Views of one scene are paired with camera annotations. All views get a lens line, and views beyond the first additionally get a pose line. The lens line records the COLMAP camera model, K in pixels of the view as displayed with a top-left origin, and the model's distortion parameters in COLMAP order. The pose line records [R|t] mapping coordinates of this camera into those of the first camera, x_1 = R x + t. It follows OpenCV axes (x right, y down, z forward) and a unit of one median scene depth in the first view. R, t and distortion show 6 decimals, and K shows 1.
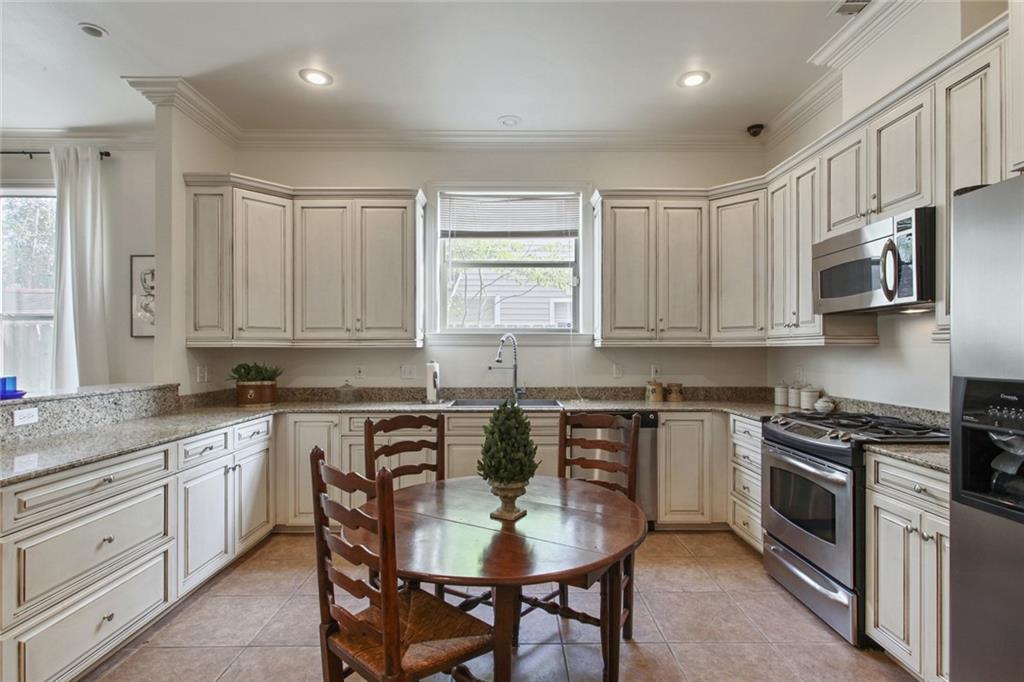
lens RADIAL K [[501.7, 0, 509.4], [0, 501.7, 347.4], [0, 0, 1]] dist [0.002759, 0.000349]
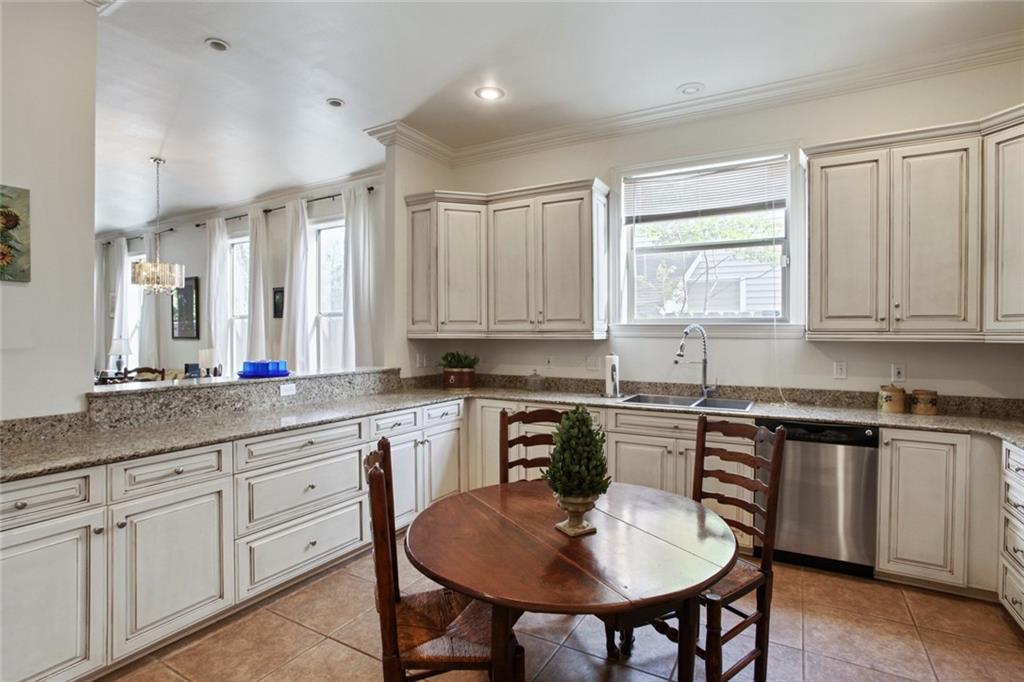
lens RADIAL K [[503.2, 0, 508.8], [0, 503.2, 338.5], [0, 0, 1]] dist [-0.069289, 0.033139]
pose [[0.863849, 0.007802, -0.503690, 0.174630], [-0.000174, 0.999885, 0.015189, -0.017723], [0.503750, -0.013033, 0.863751, 0.069762]]
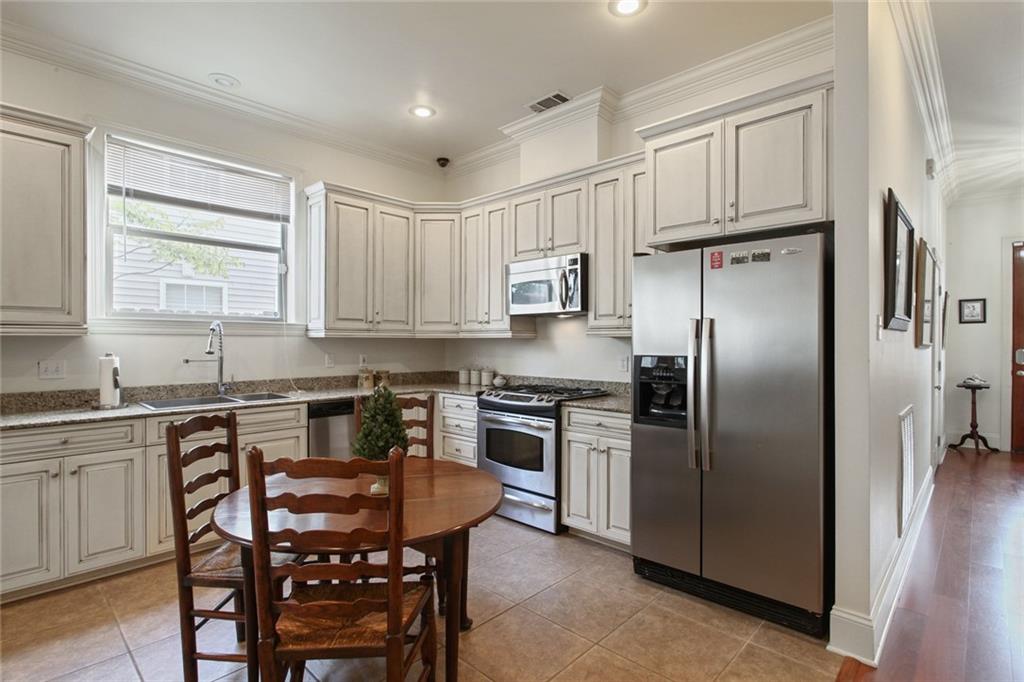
lens RADIAL K [[504.3, 0, 512.0], [0, 504.3, 341.0], [0, 0, 1]] dist [-0.001076, 0.000091]
pose [[0.696095, 0.002597, 0.717945, -0.299966], [-0.005952, 0.999980, 0.002153, 0.002048], [-0.717925, -0.005772, 0.696096, 0.017825]]
